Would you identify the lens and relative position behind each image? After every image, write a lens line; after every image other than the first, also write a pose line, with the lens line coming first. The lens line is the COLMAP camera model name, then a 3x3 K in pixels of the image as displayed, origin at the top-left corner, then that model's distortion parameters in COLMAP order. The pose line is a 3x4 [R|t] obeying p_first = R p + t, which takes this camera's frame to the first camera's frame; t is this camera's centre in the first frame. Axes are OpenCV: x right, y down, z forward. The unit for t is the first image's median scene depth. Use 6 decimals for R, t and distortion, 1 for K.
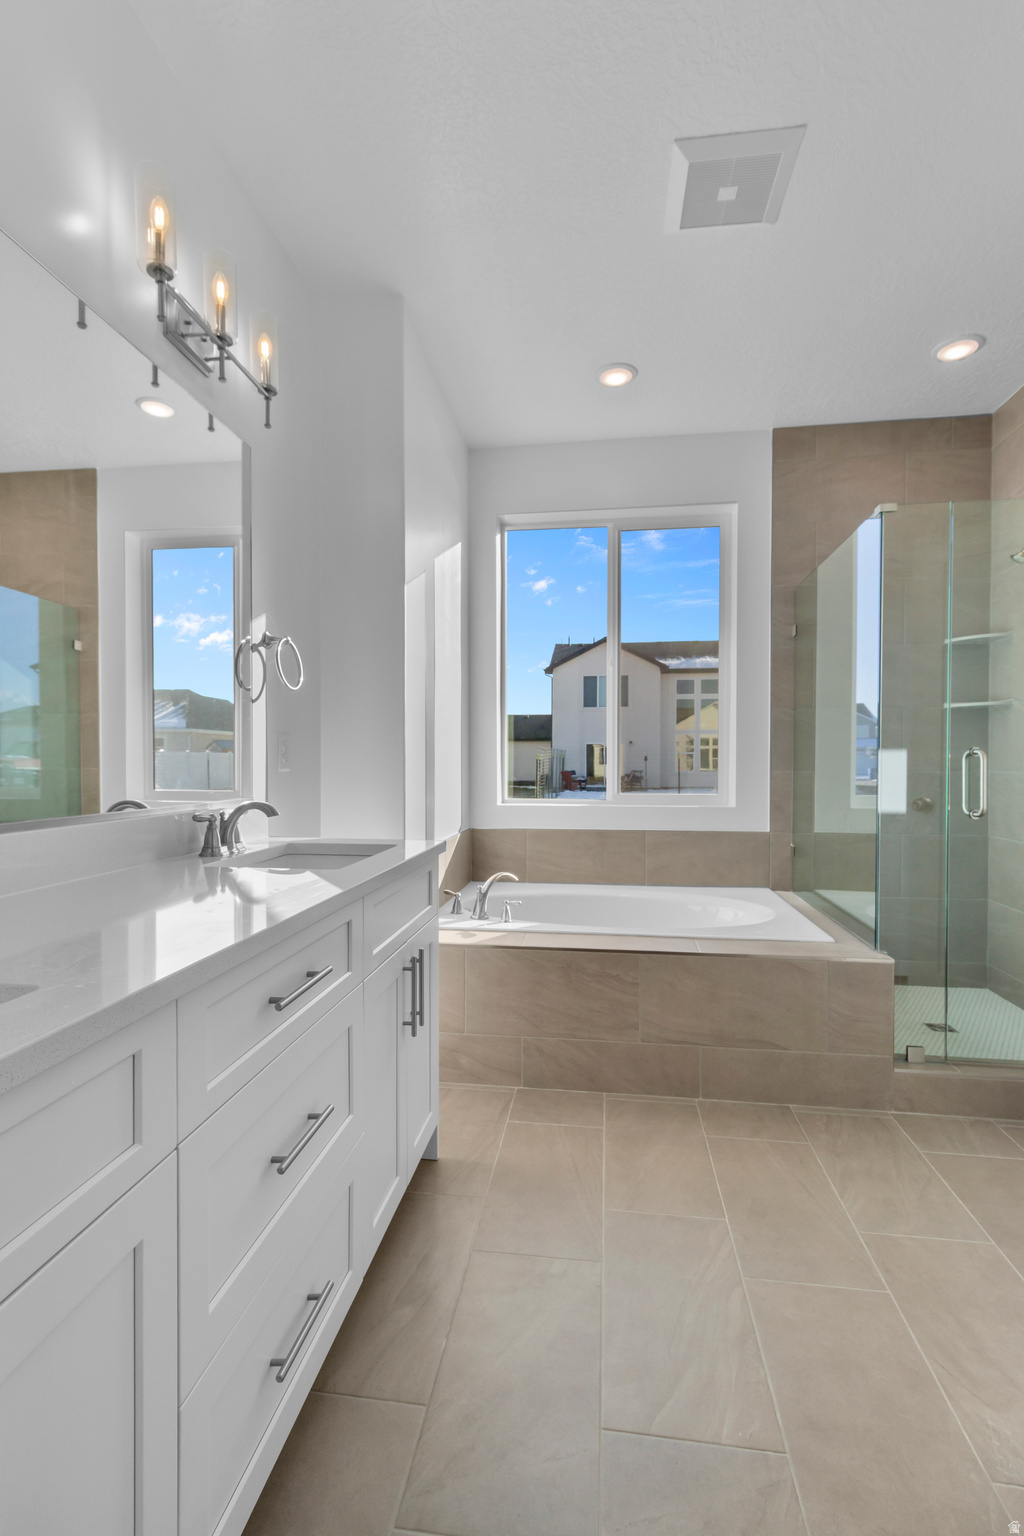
lens RADIAL K [[719.3, 0, 511.2], [0, 719.3, 767.6], [0, 0, 1]] dist [0.011399, -0.000774]
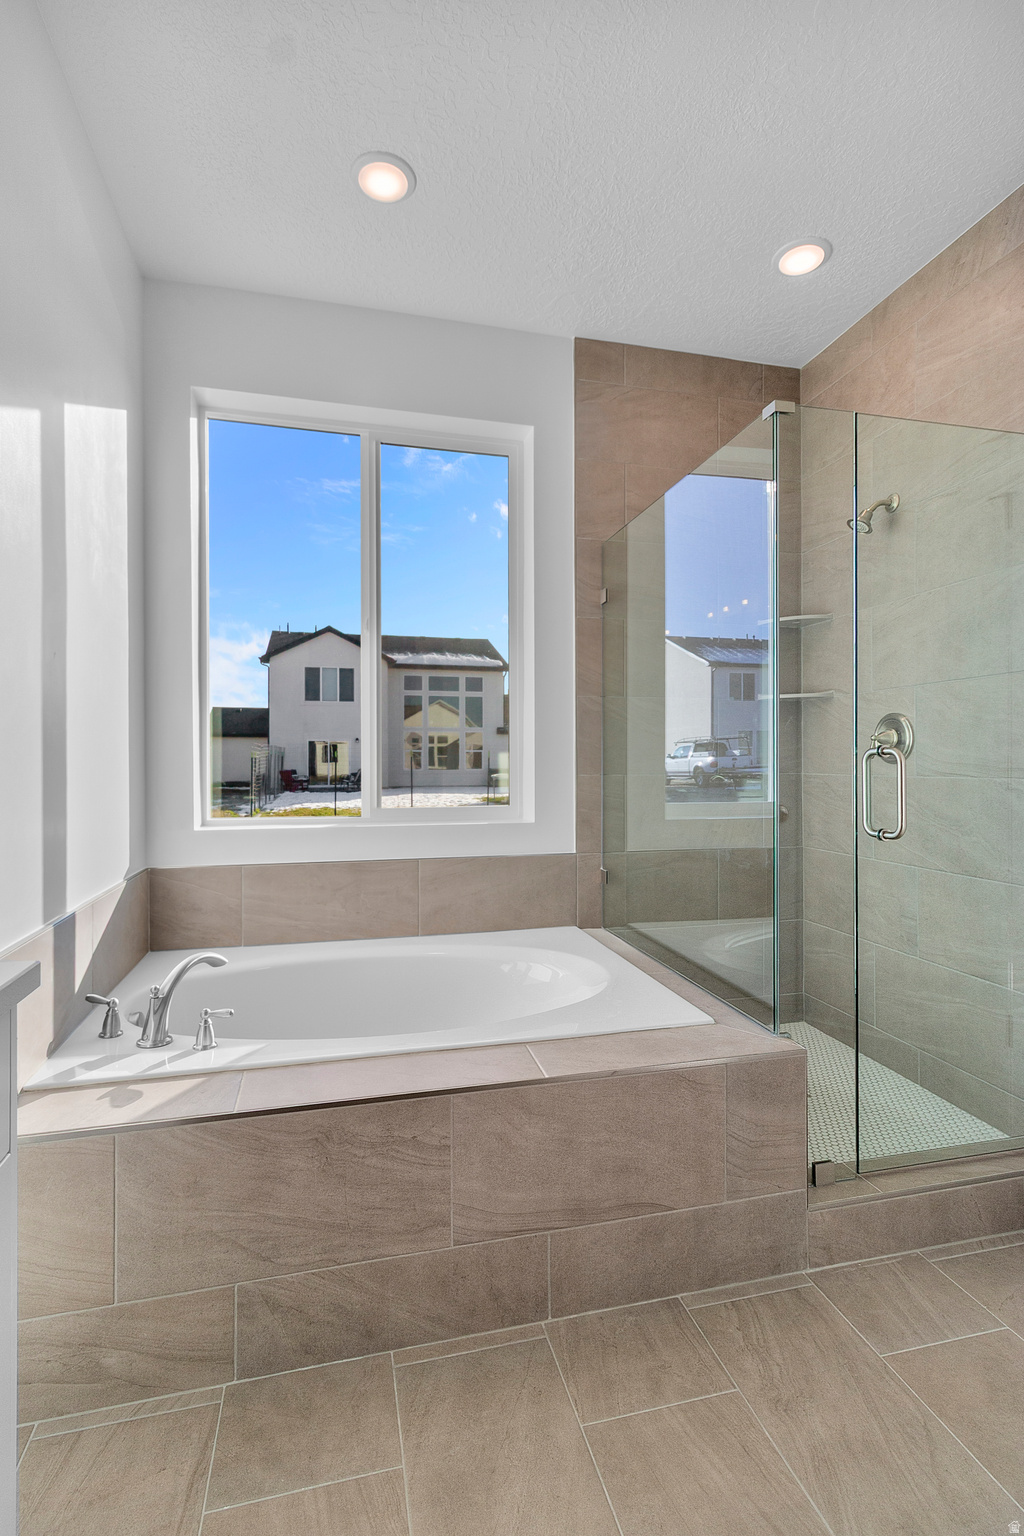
lens RADIAL K [[719.3, 0, 508.1], [0, 719.3, 762.8], [0, 0, 1]] dist [0.011399, -0.000774]
pose [[0.928806, -0.003258, 0.370553, 0.003548], [0.004474, 0.999987, -0.002421, -0.006484], [-0.370541, 0.003907, 0.928808, 0.307857]]
